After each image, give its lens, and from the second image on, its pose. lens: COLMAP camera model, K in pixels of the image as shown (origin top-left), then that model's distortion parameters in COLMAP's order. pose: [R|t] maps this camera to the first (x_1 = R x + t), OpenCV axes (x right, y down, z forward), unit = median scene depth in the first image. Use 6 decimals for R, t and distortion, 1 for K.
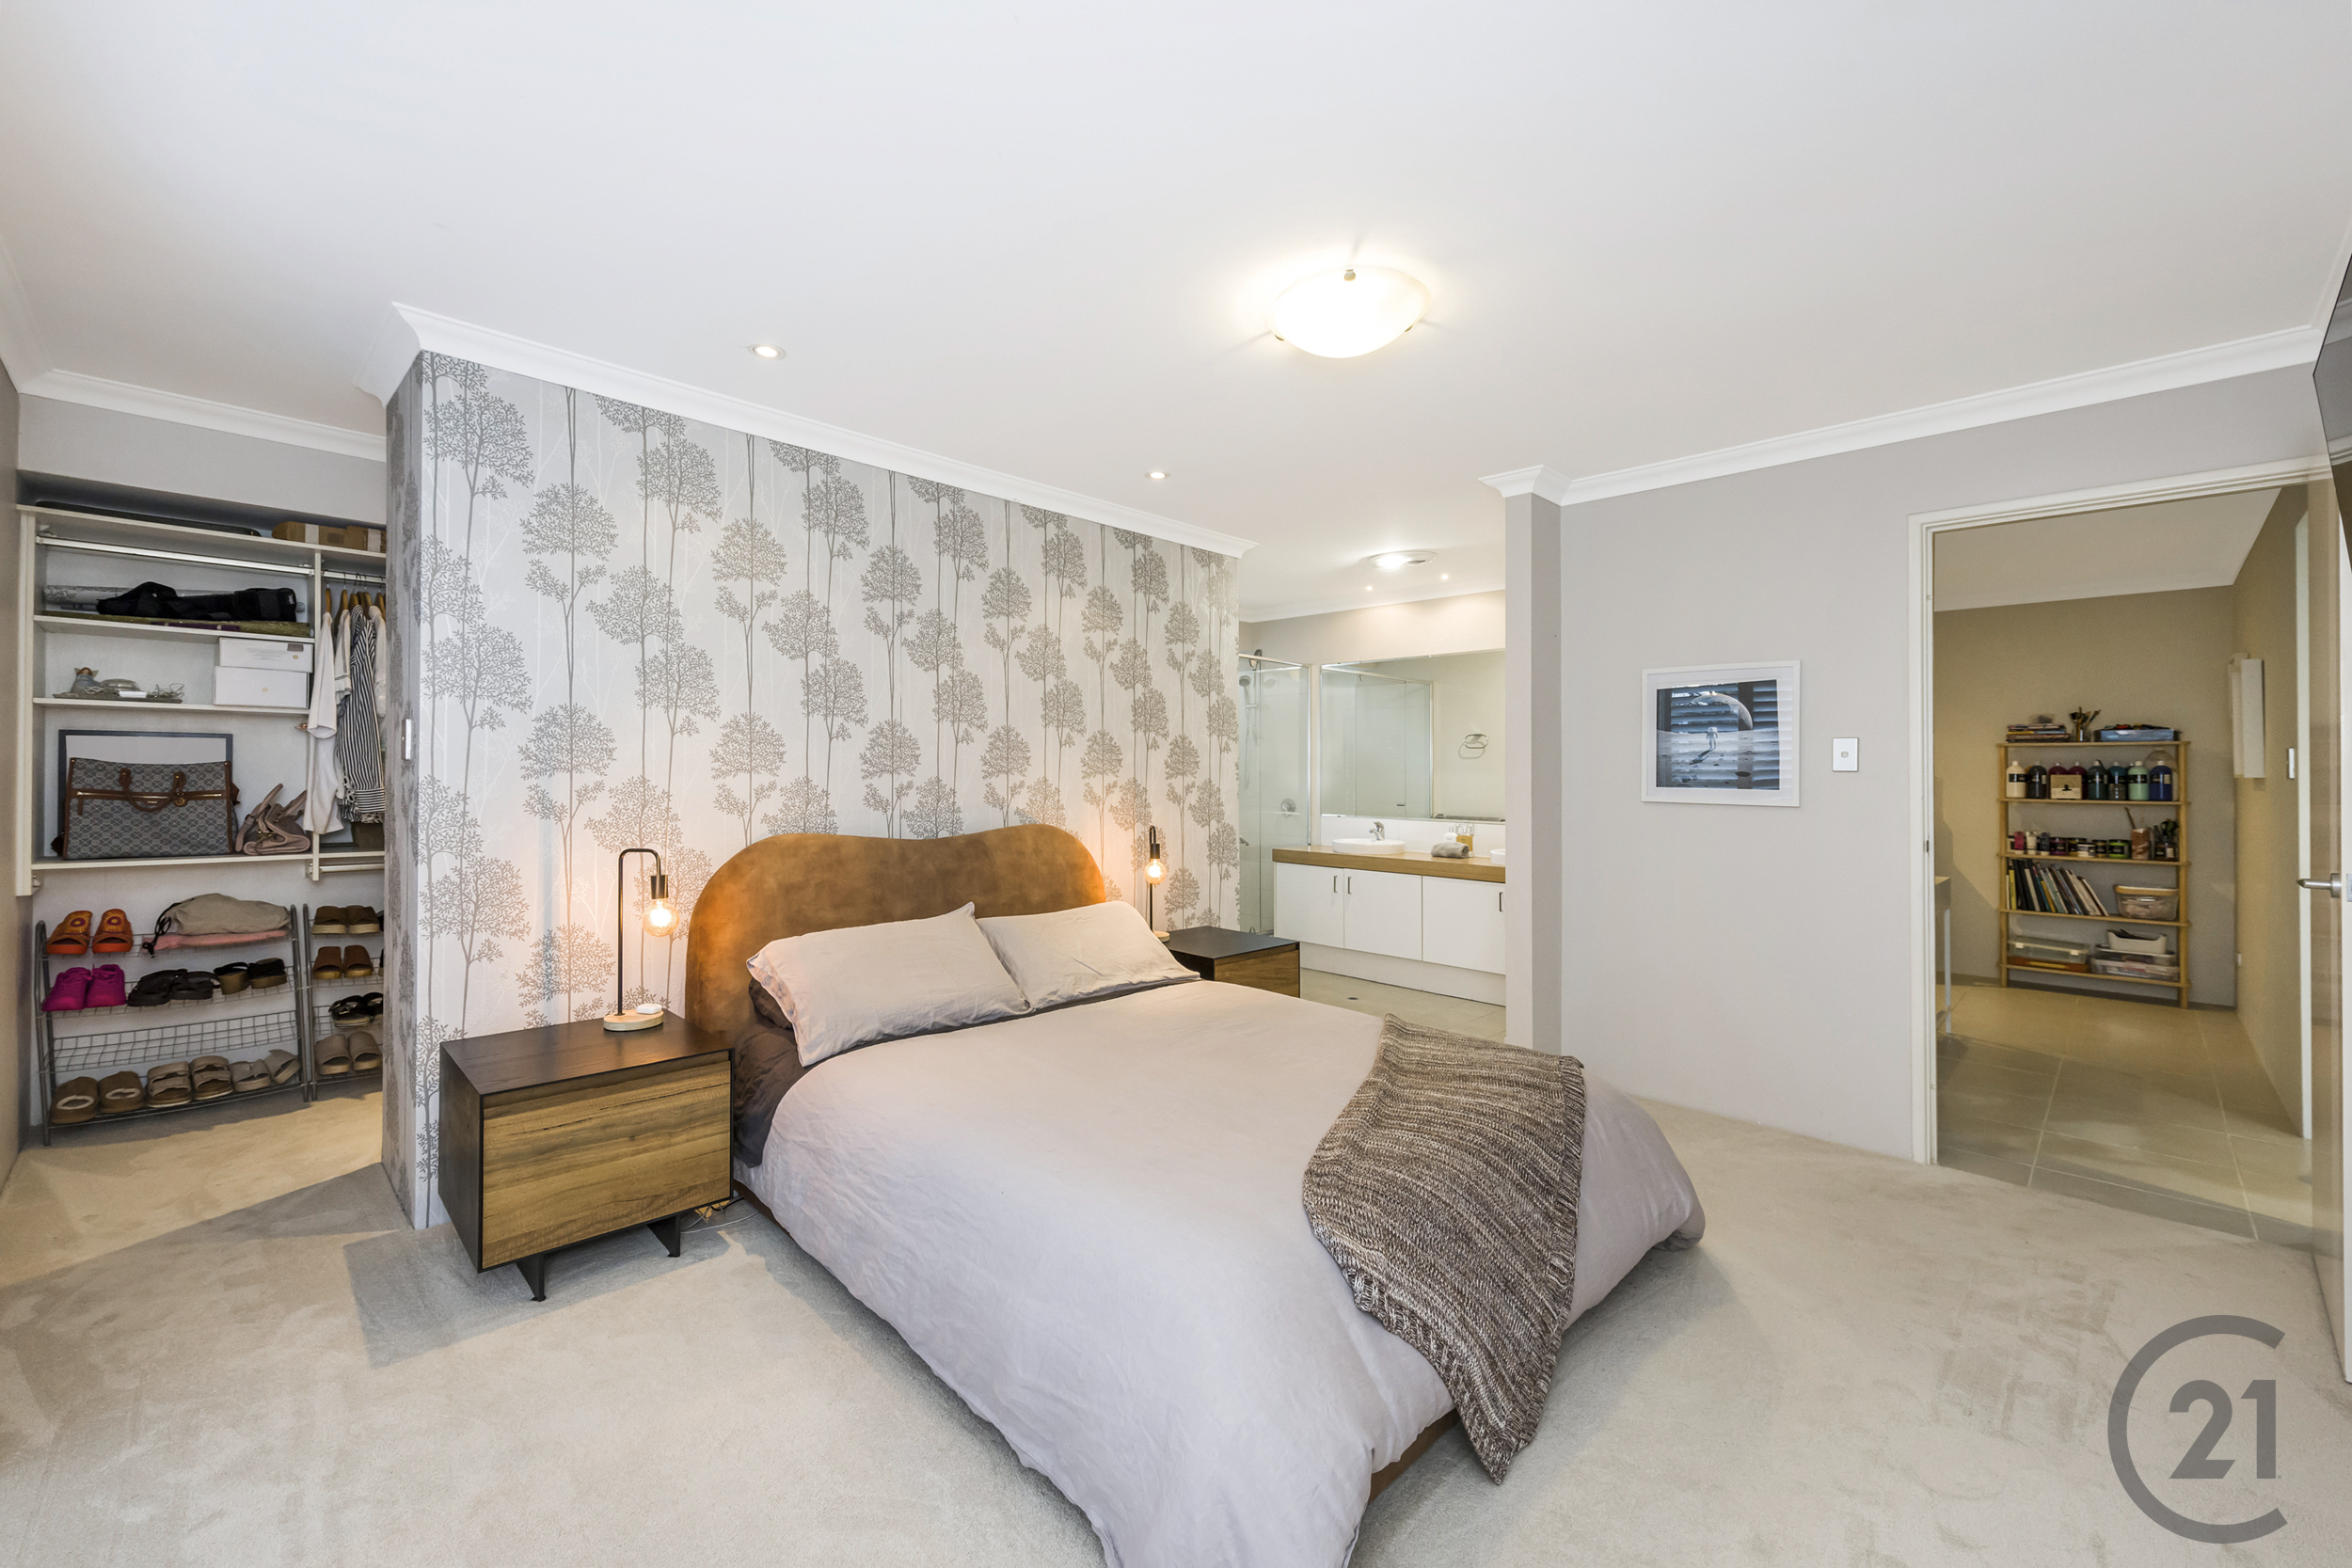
lens RADIAL K [[980.0, 0, 1169.5], [0, 980.0, 780.8], [0, 0, 1]] dist [0.002112, 0.000088]
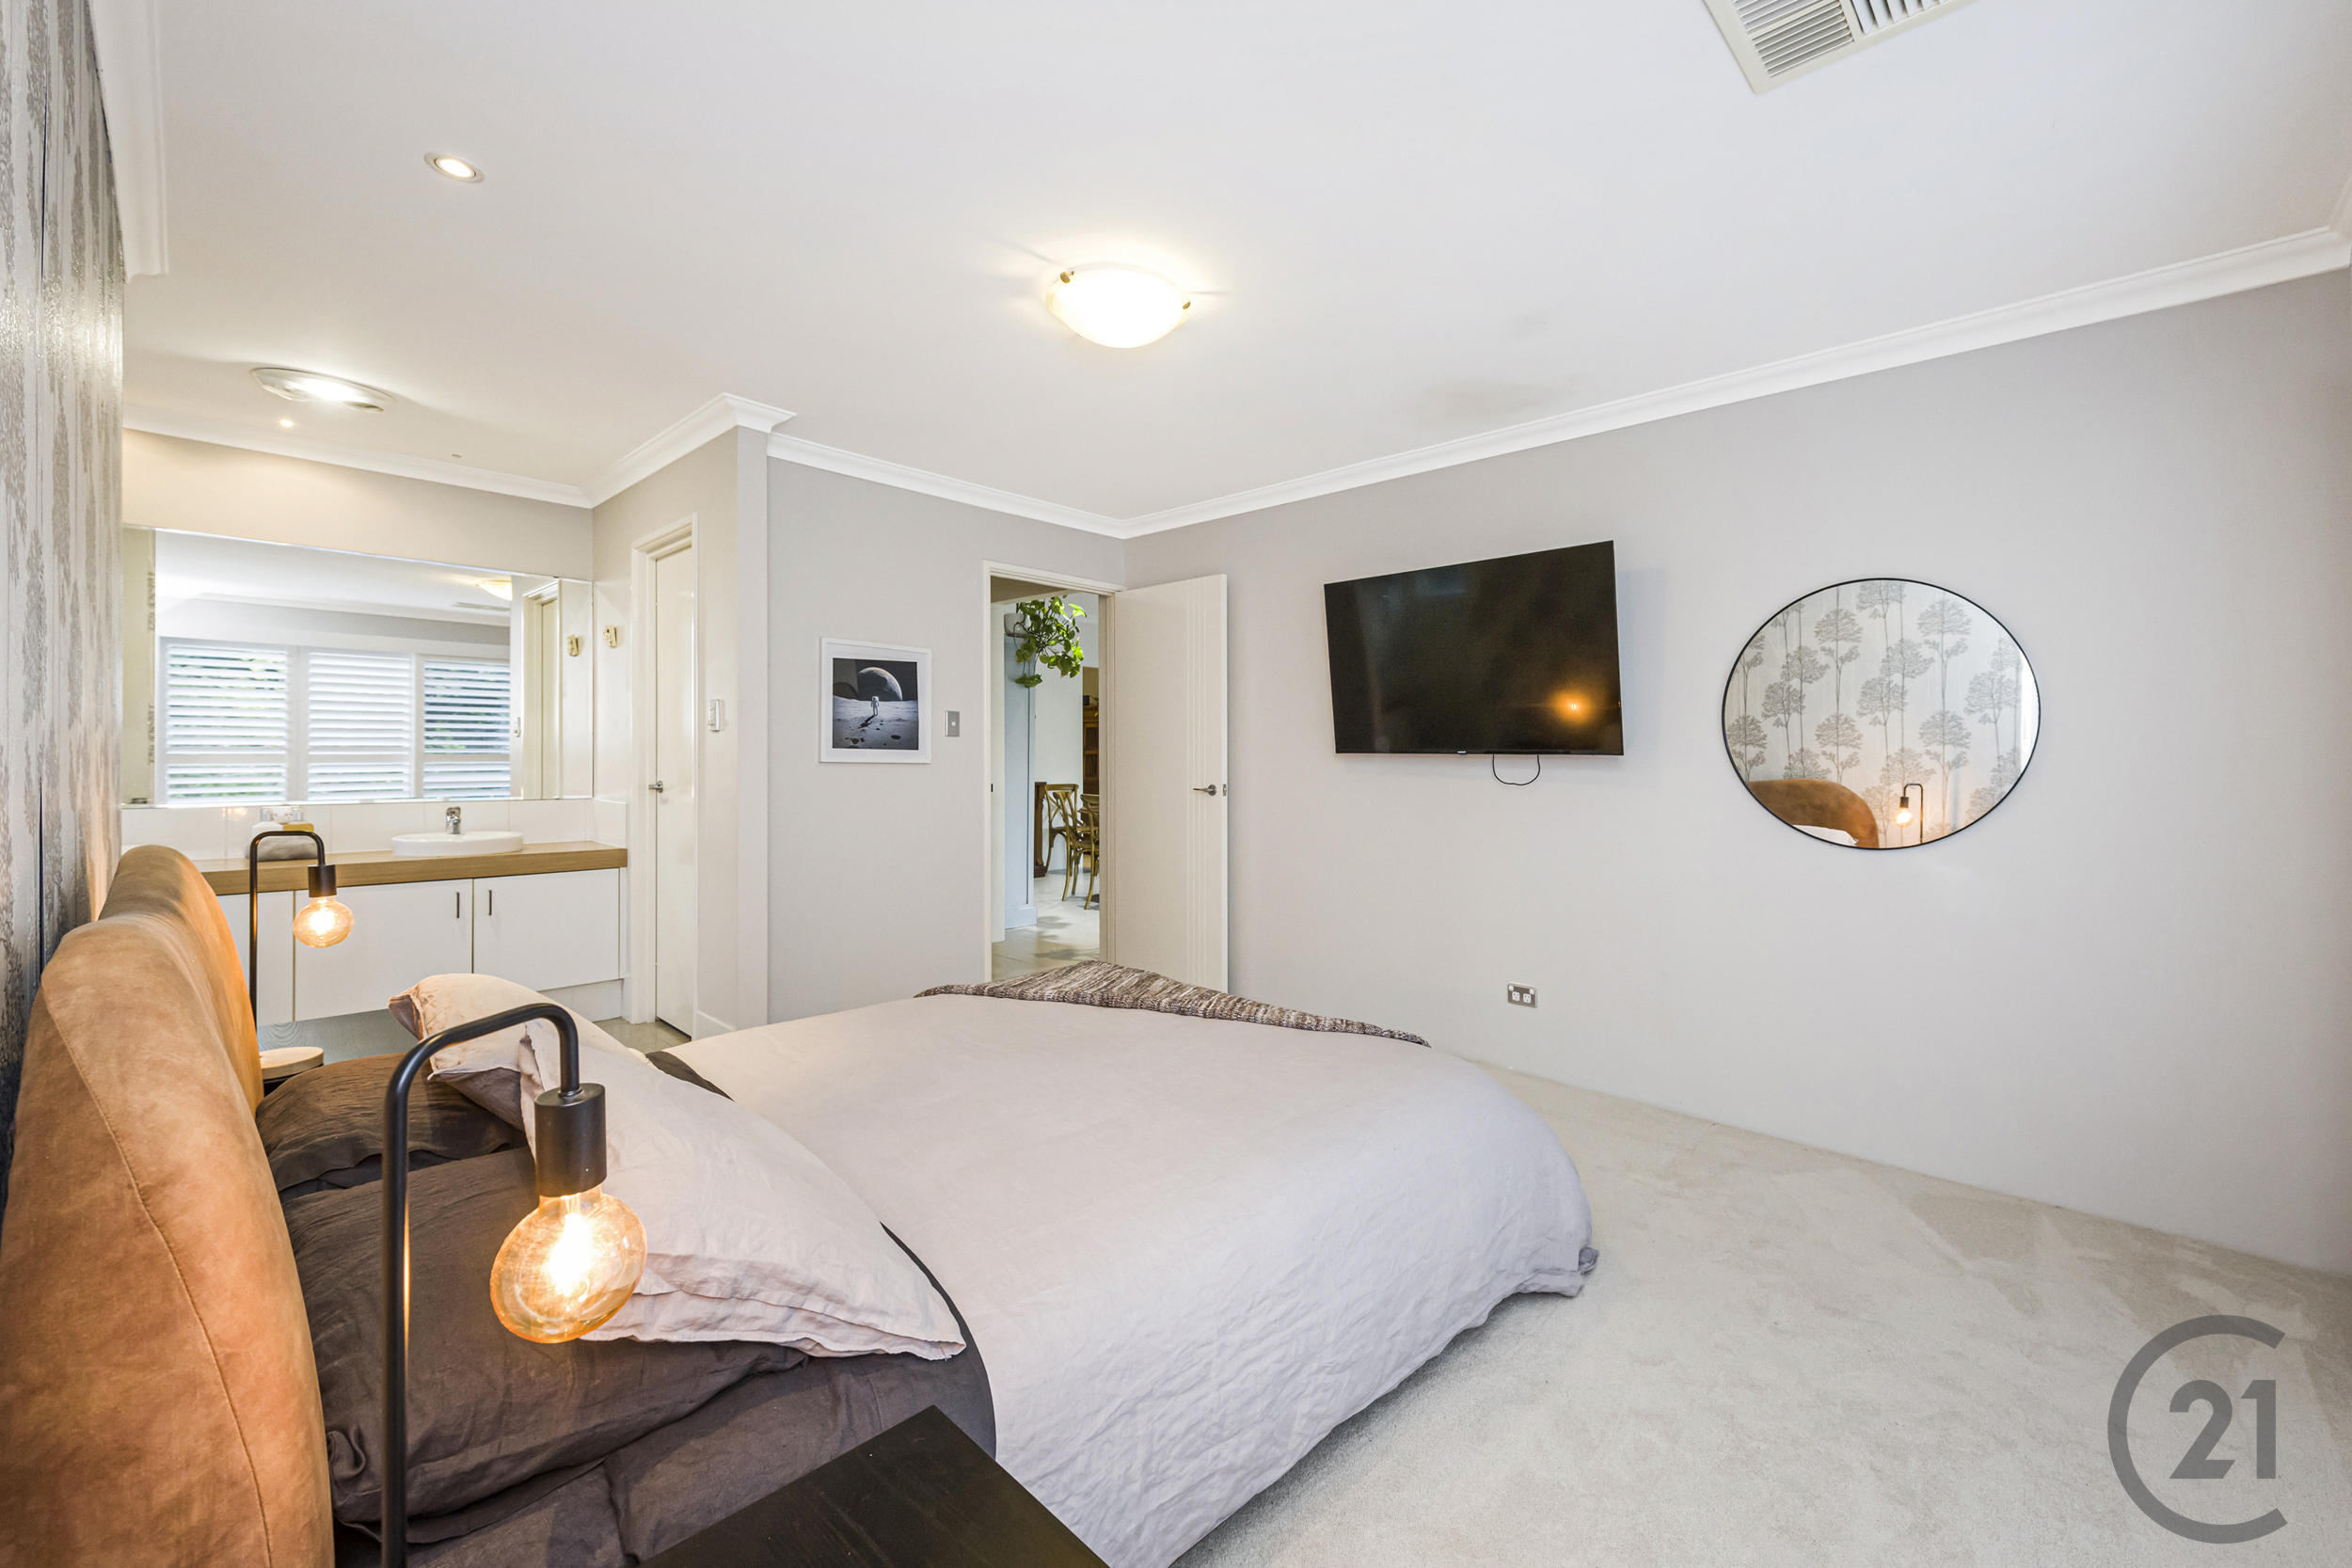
lens RADIAL K [[980.0, 0, 1171.0], [0, 980.0, 767.2], [0, 0, 1]] dist [0.002112, 0.000088]
pose [[-0.047912, -0.012463, 0.998774, -0.539160], [-0.006721, 0.999904, 0.012155, 0.011078], [-0.998829, -0.006130, -0.047991, 0.599643]]
